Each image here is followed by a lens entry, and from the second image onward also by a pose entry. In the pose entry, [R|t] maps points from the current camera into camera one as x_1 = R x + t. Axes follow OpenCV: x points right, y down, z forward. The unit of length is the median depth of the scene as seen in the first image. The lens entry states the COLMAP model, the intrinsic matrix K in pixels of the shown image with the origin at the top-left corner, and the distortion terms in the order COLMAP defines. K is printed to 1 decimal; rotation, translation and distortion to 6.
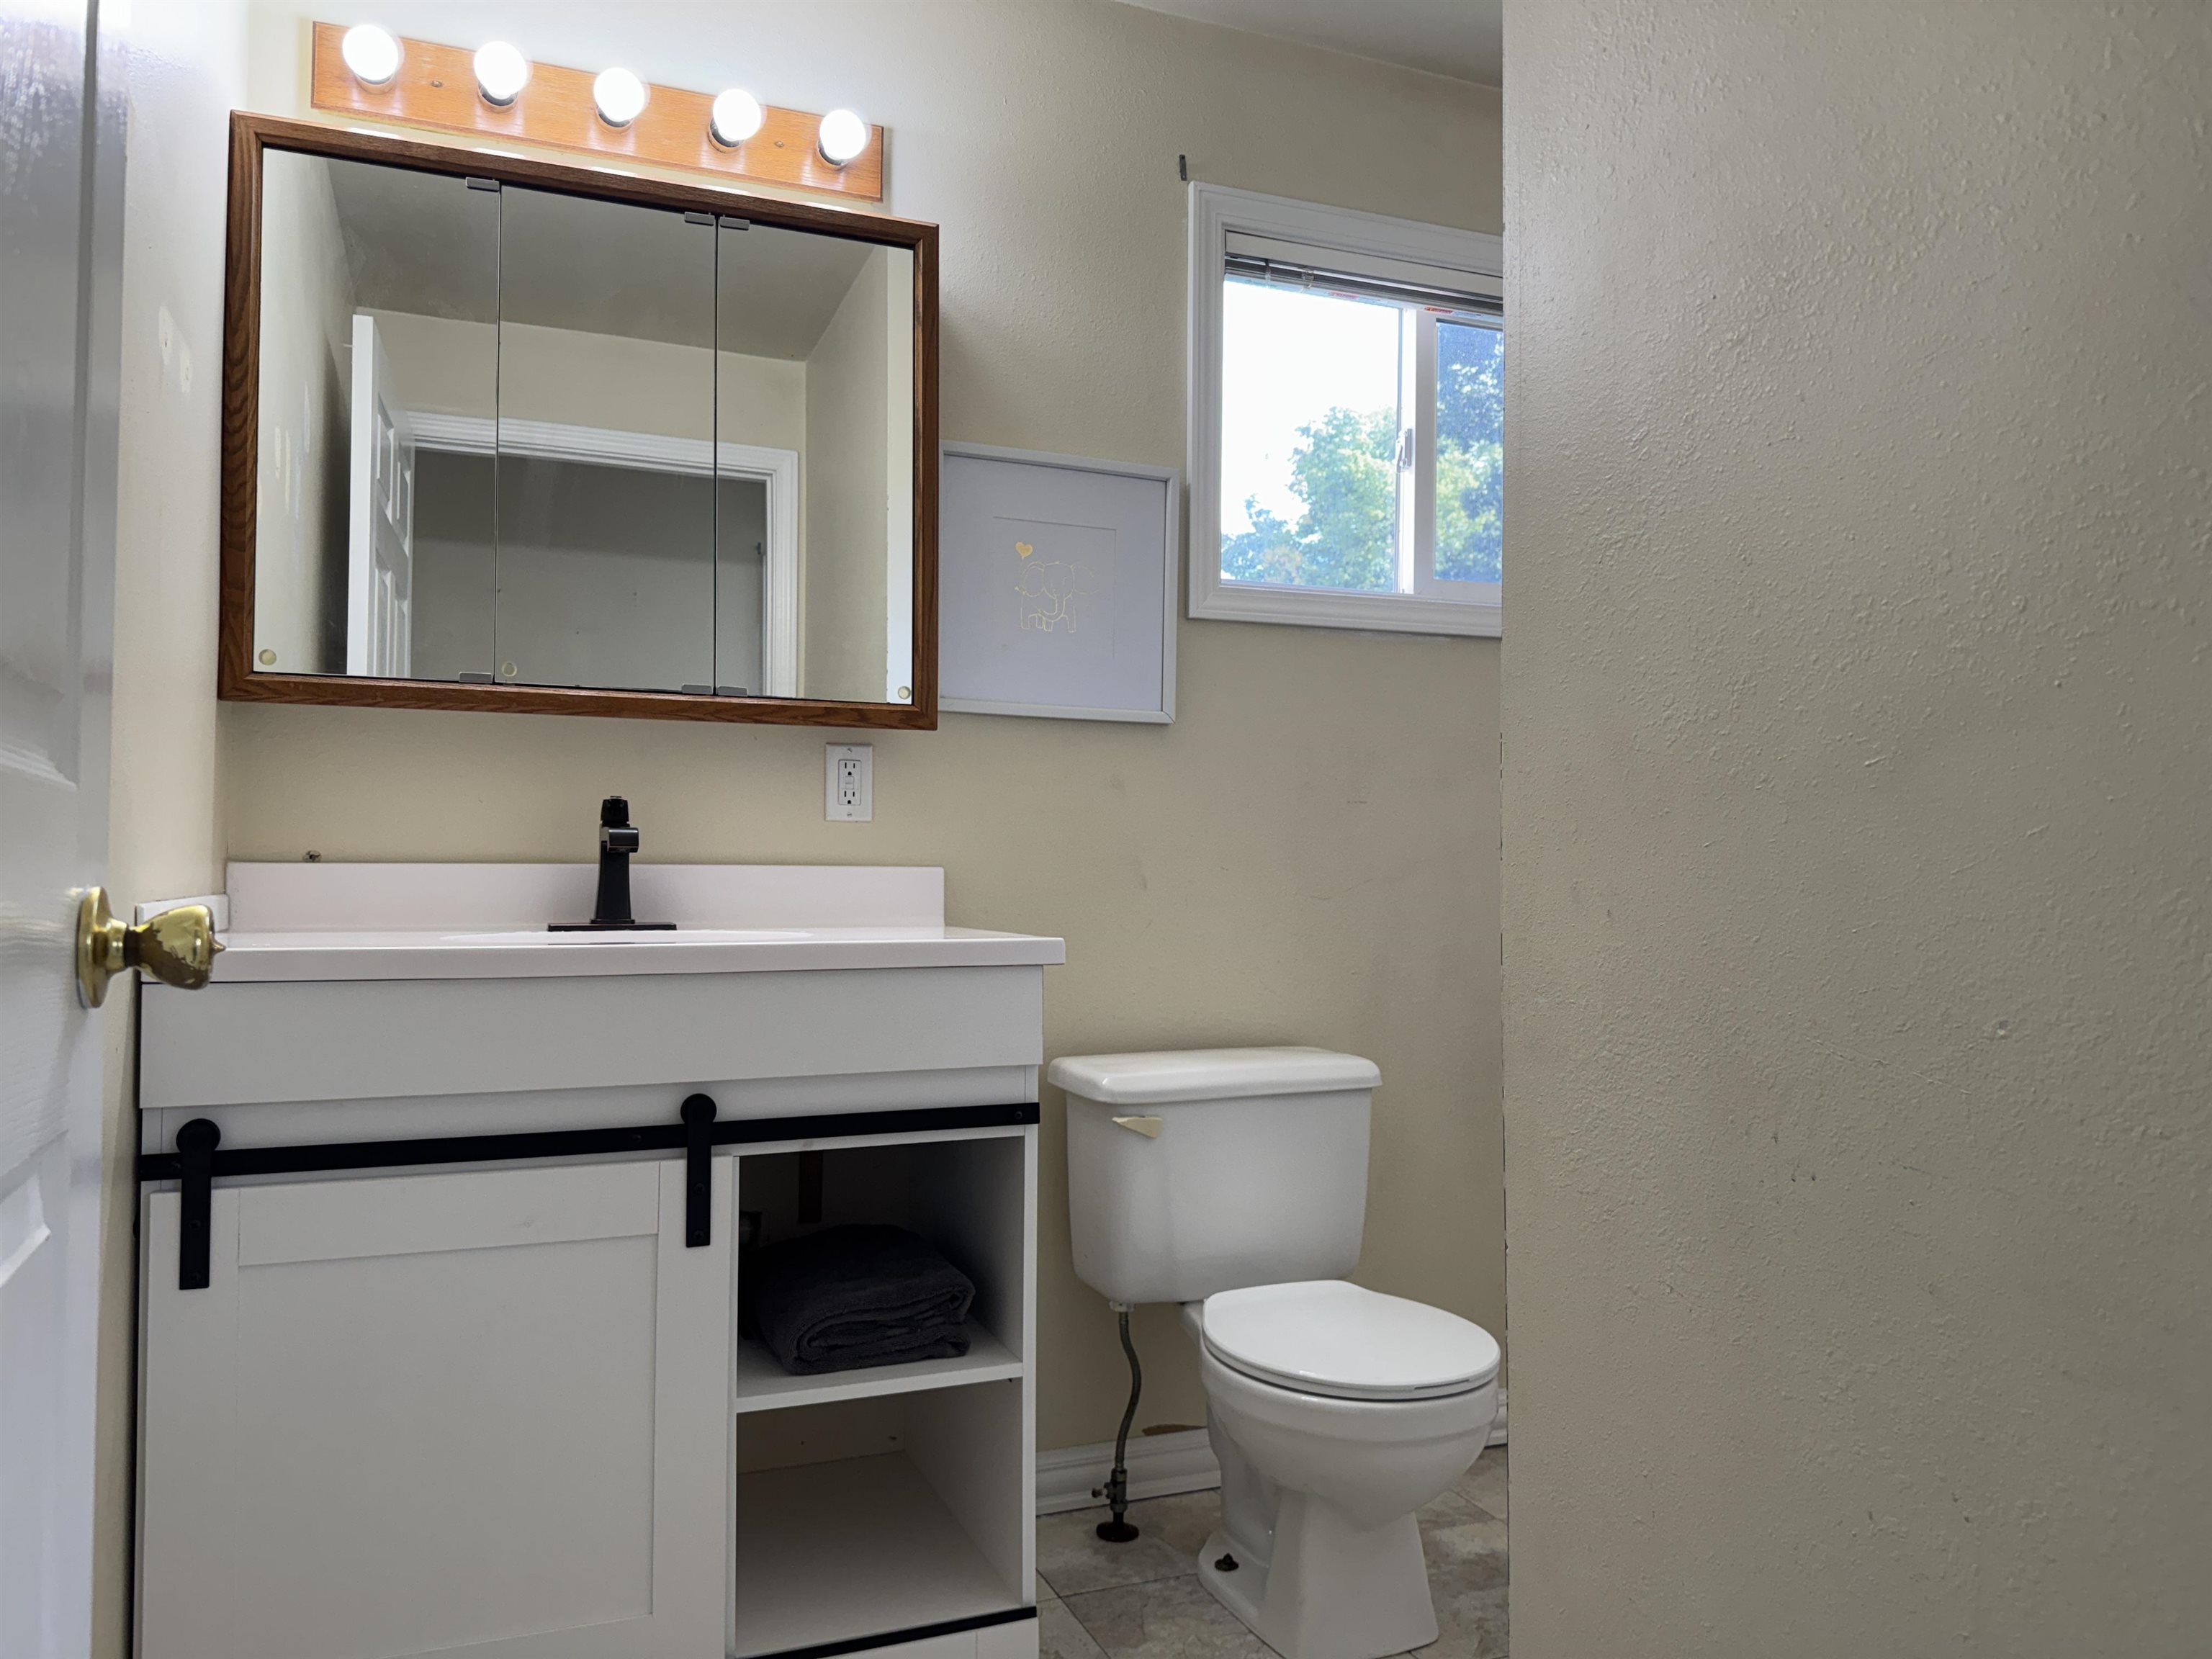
lens RADIAL K [[1598.7, 0, 1119.6], [0, 1598.7, 832.1], [0, 0, 1]] dist [0.071352, -0.098159]
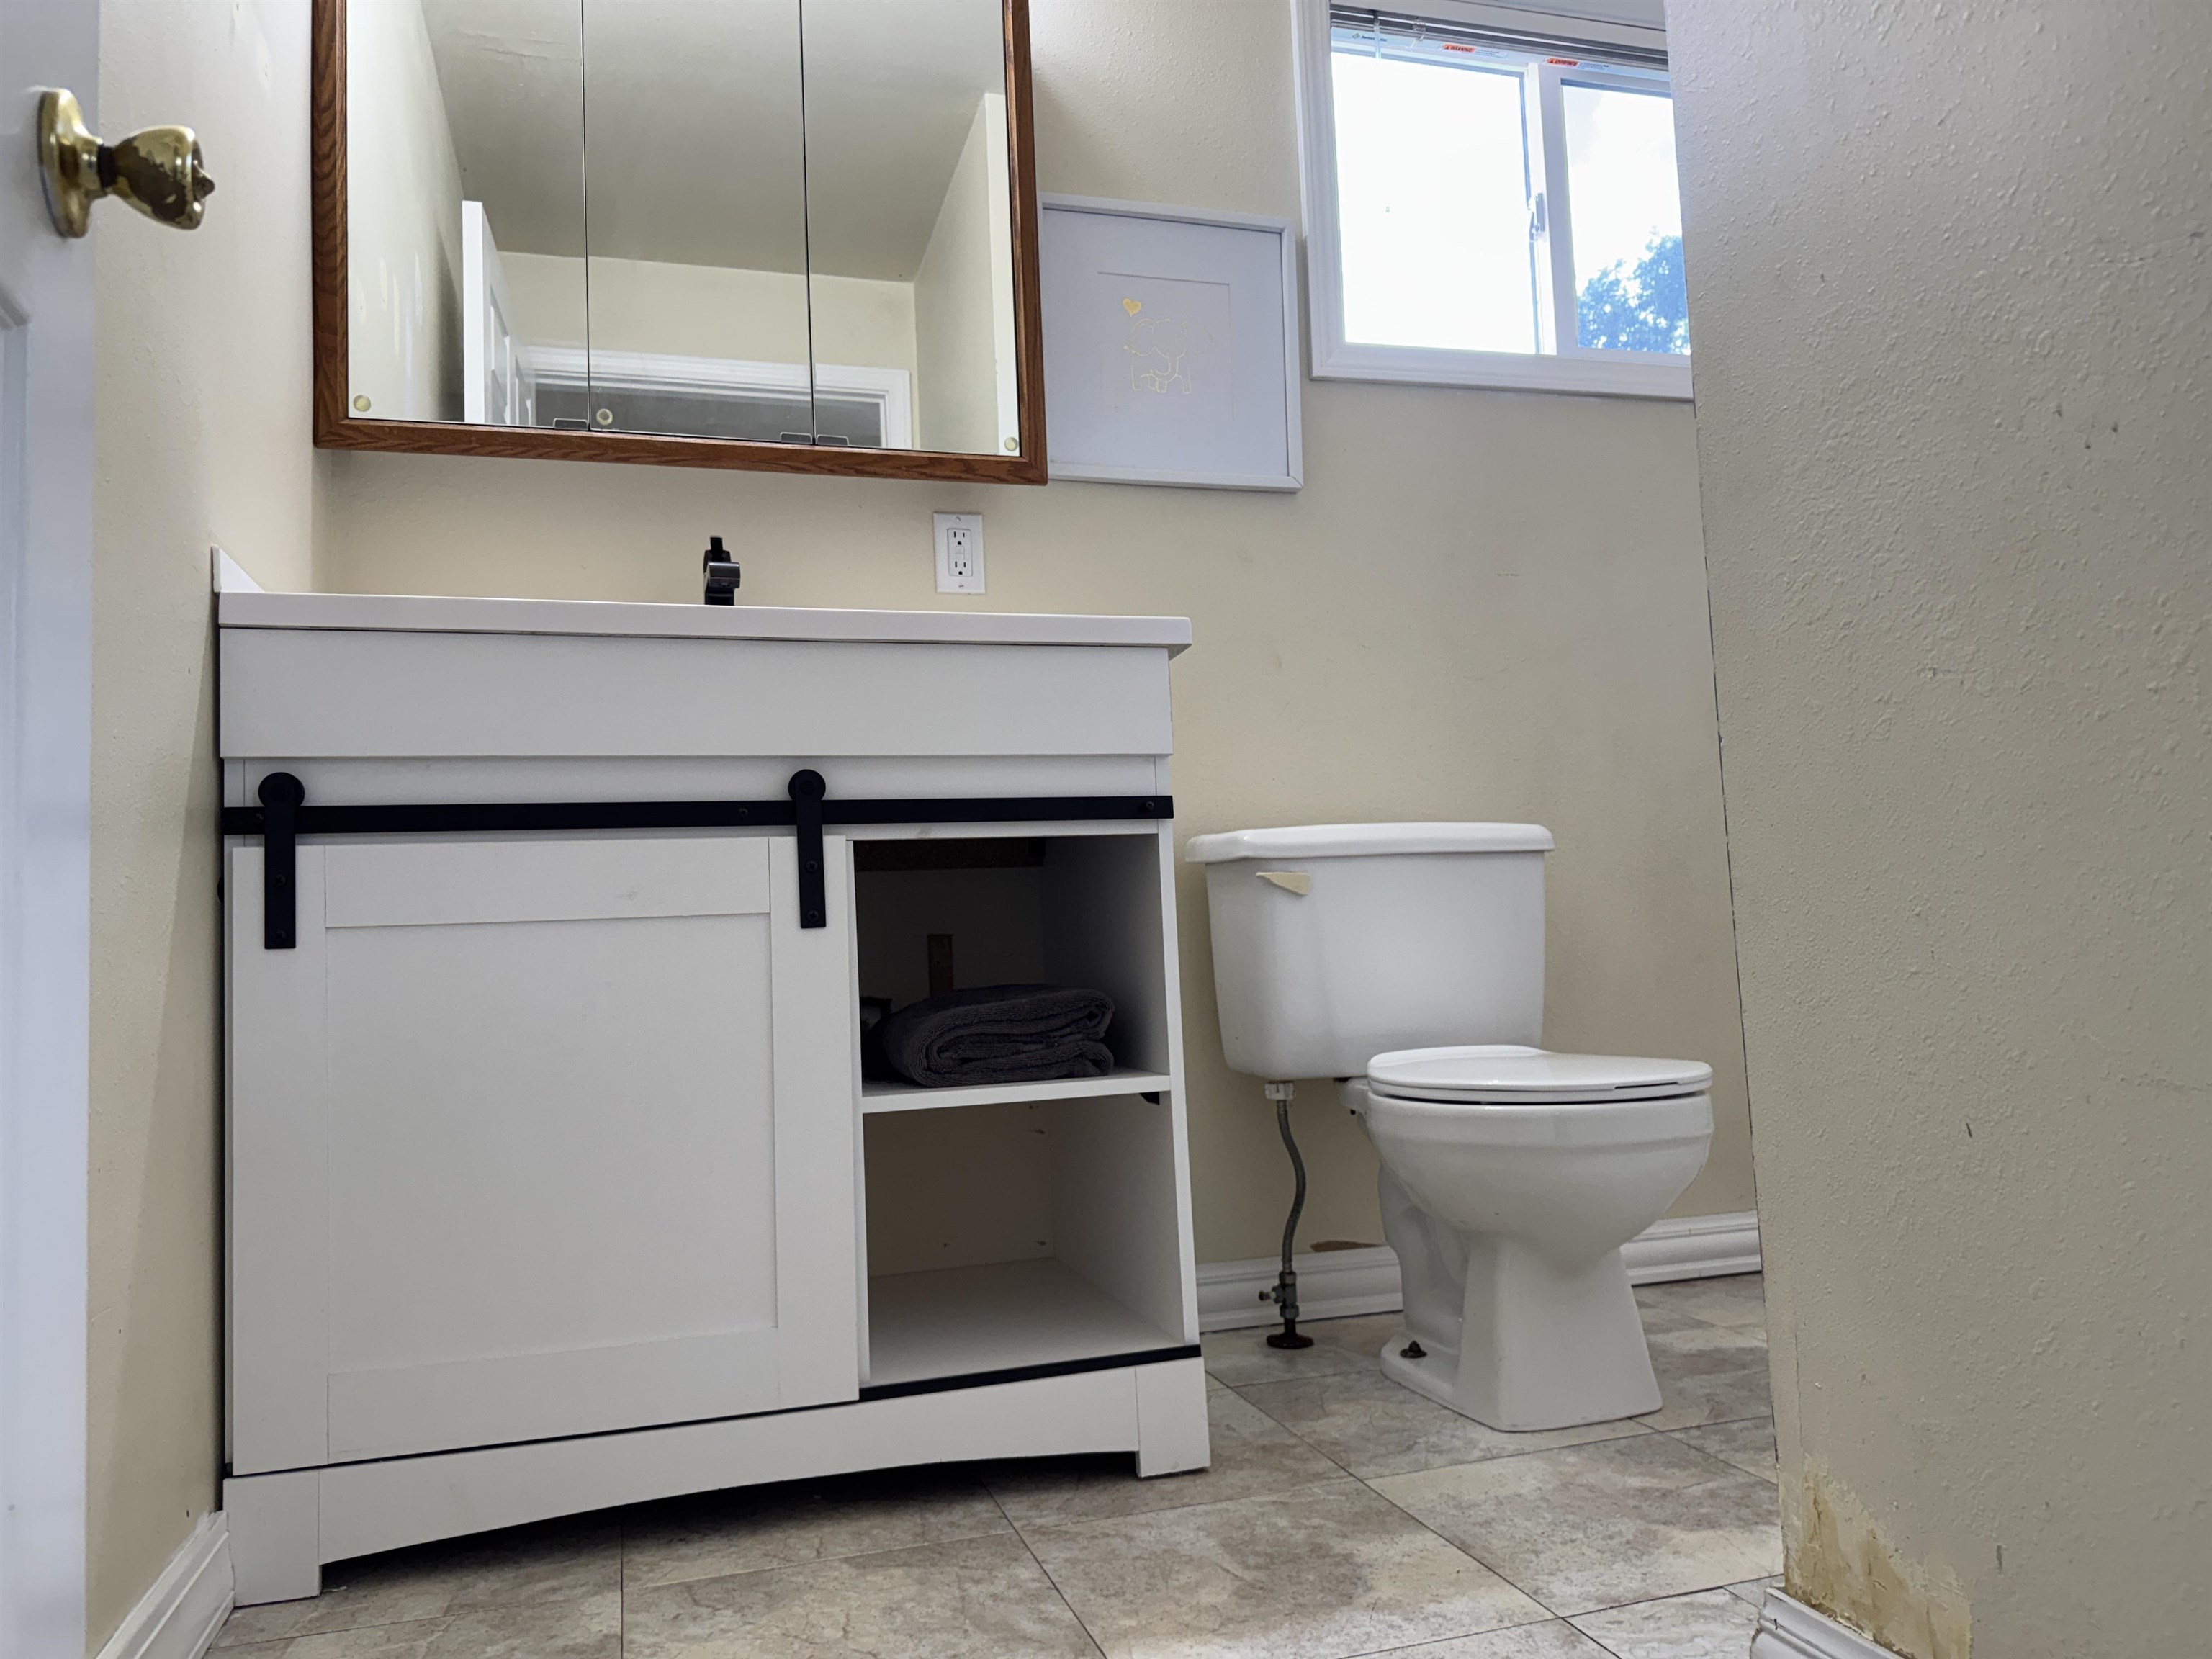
lens RADIAL K [[1598.7, 0, 1104.7], [0, 1598.7, 823.0], [0, 0, 1]] dist [0.071352, -0.098159]
pose [[0.994016, -0.055207, -0.094259, -0.003498], [0.050471, 0.997376, -0.051910, 0.194990], [0.096878, 0.046842, 0.994193, 0.077247]]
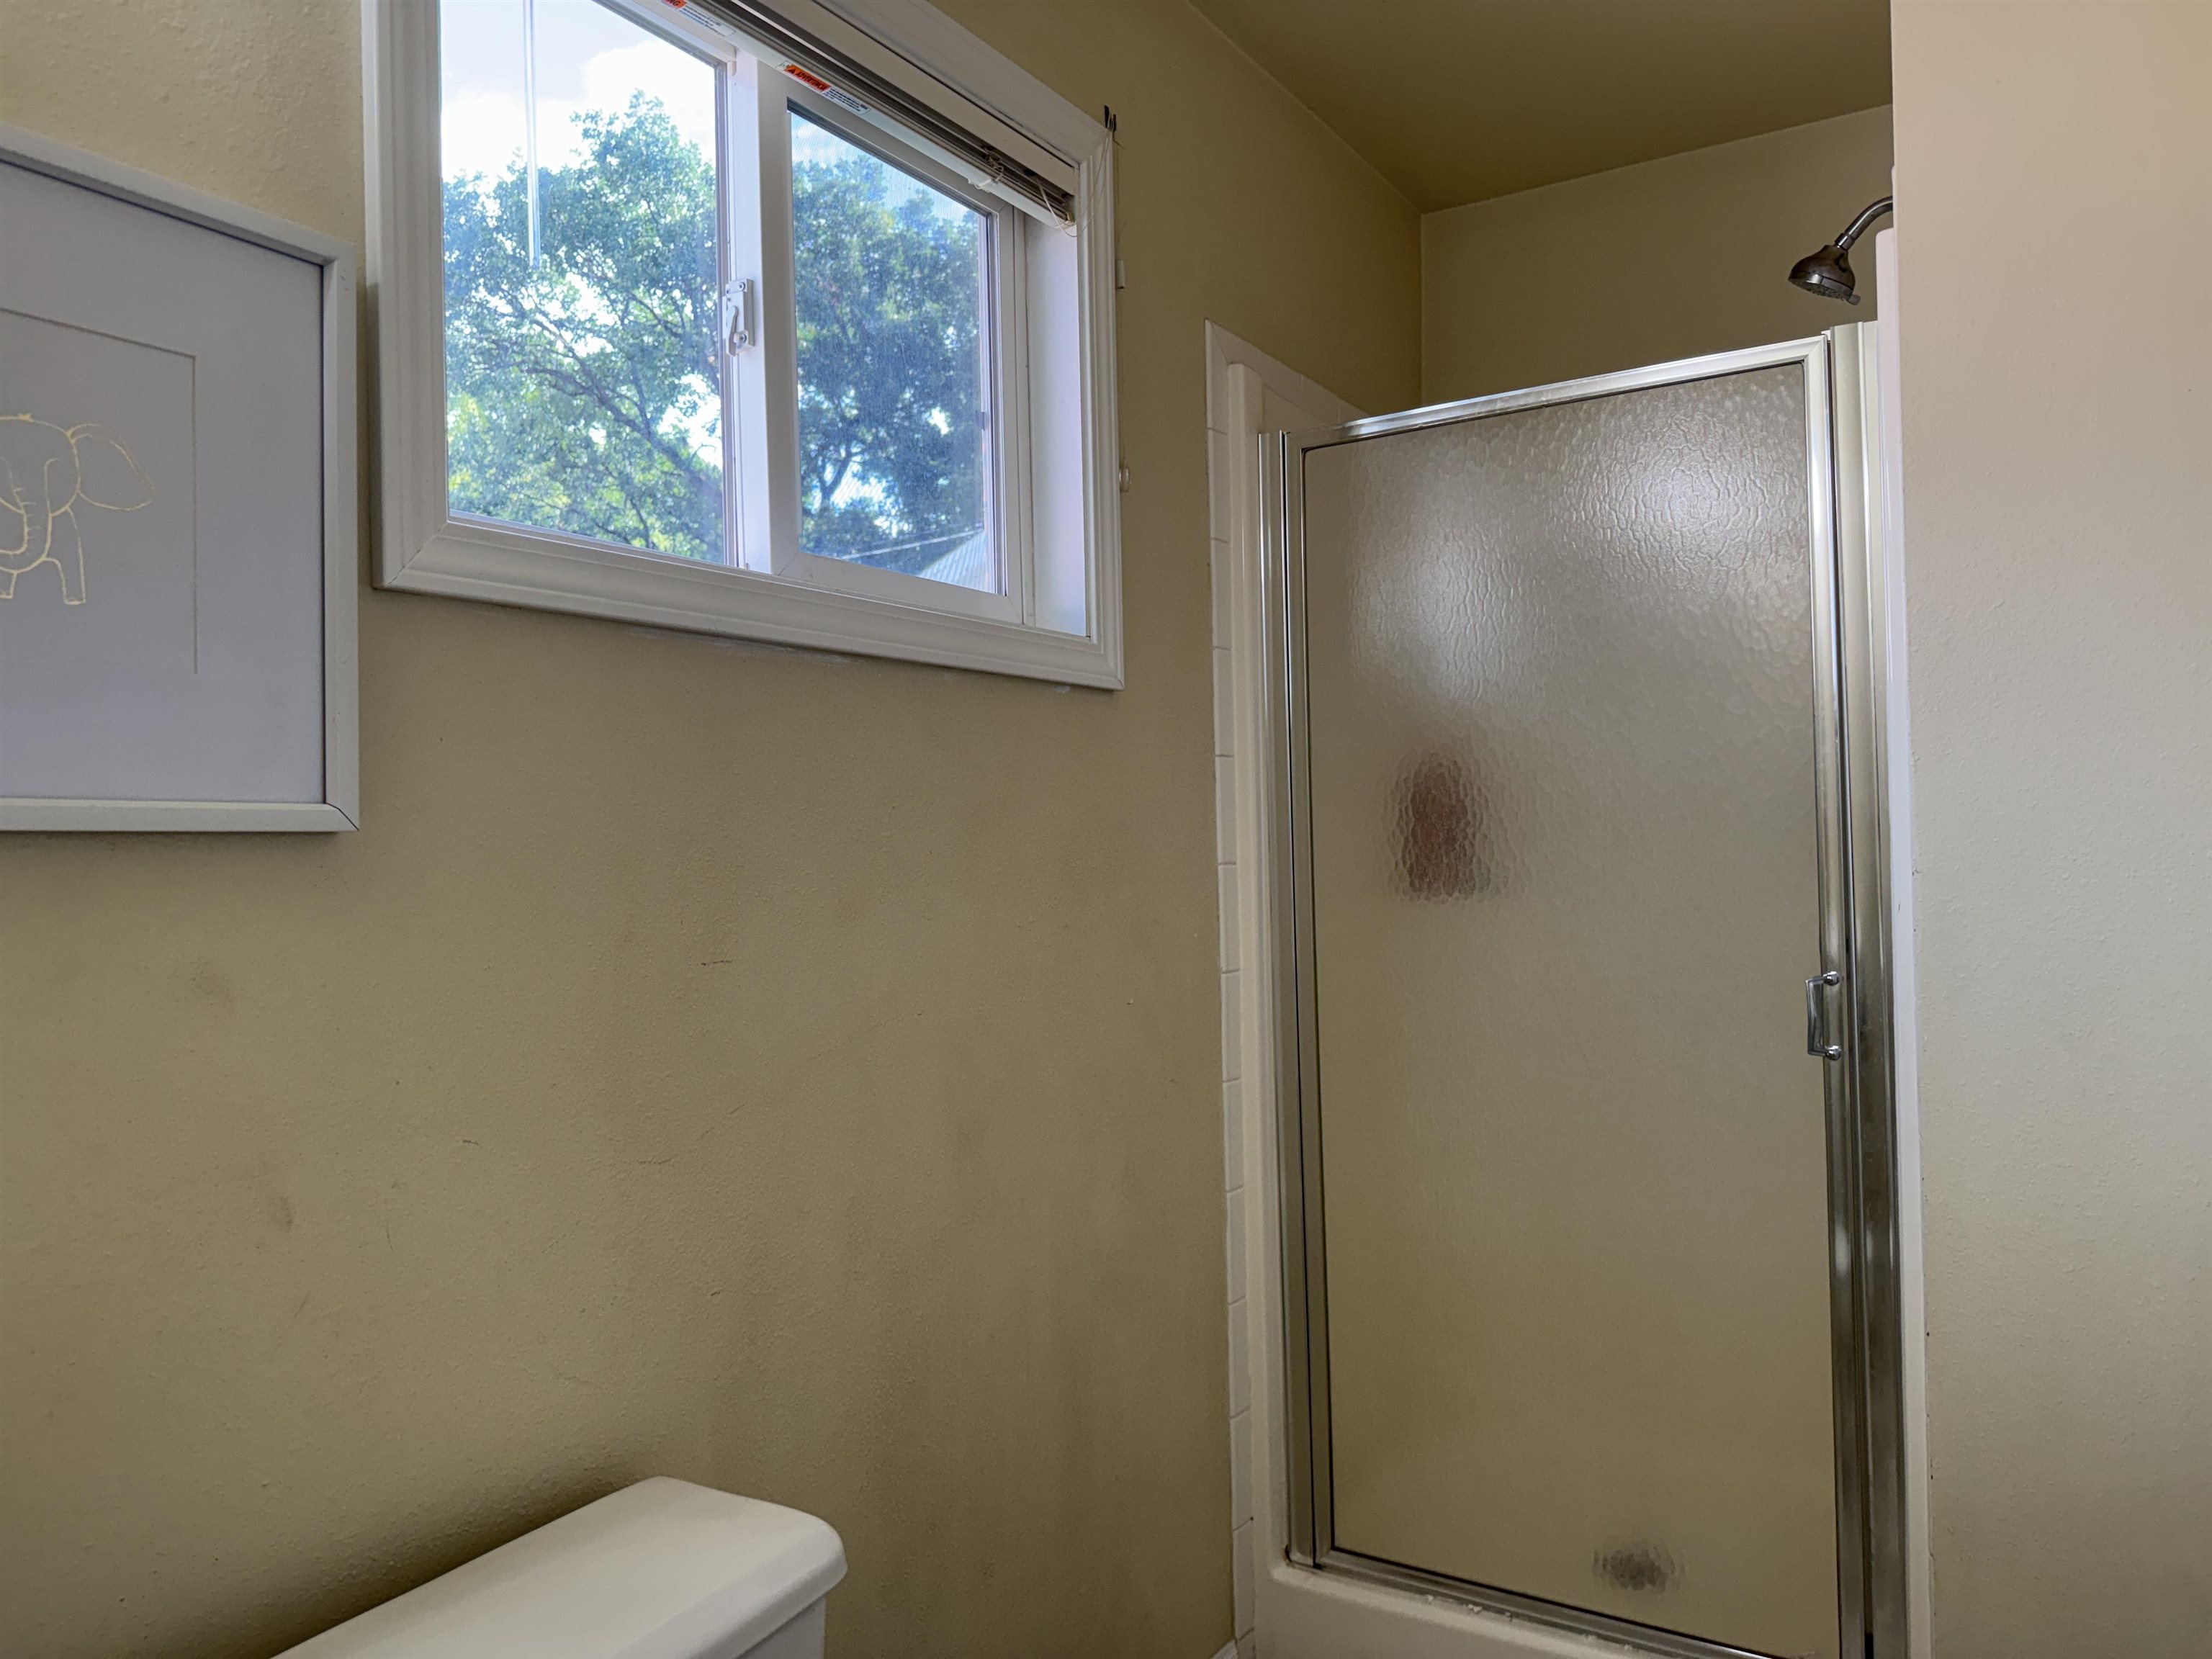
lens RADIAL K [[1598.7, 0, 1111.9], [0, 1598.7, 836.0], [0, 0, 1]] dist [0.071352, -0.098159]
pose [[0.818826, -0.012744, 0.573900, -0.055952], [0.003885, 0.999854, 0.016659, -0.083151], [-0.574029, -0.011411, 0.818756, 0.598574]]
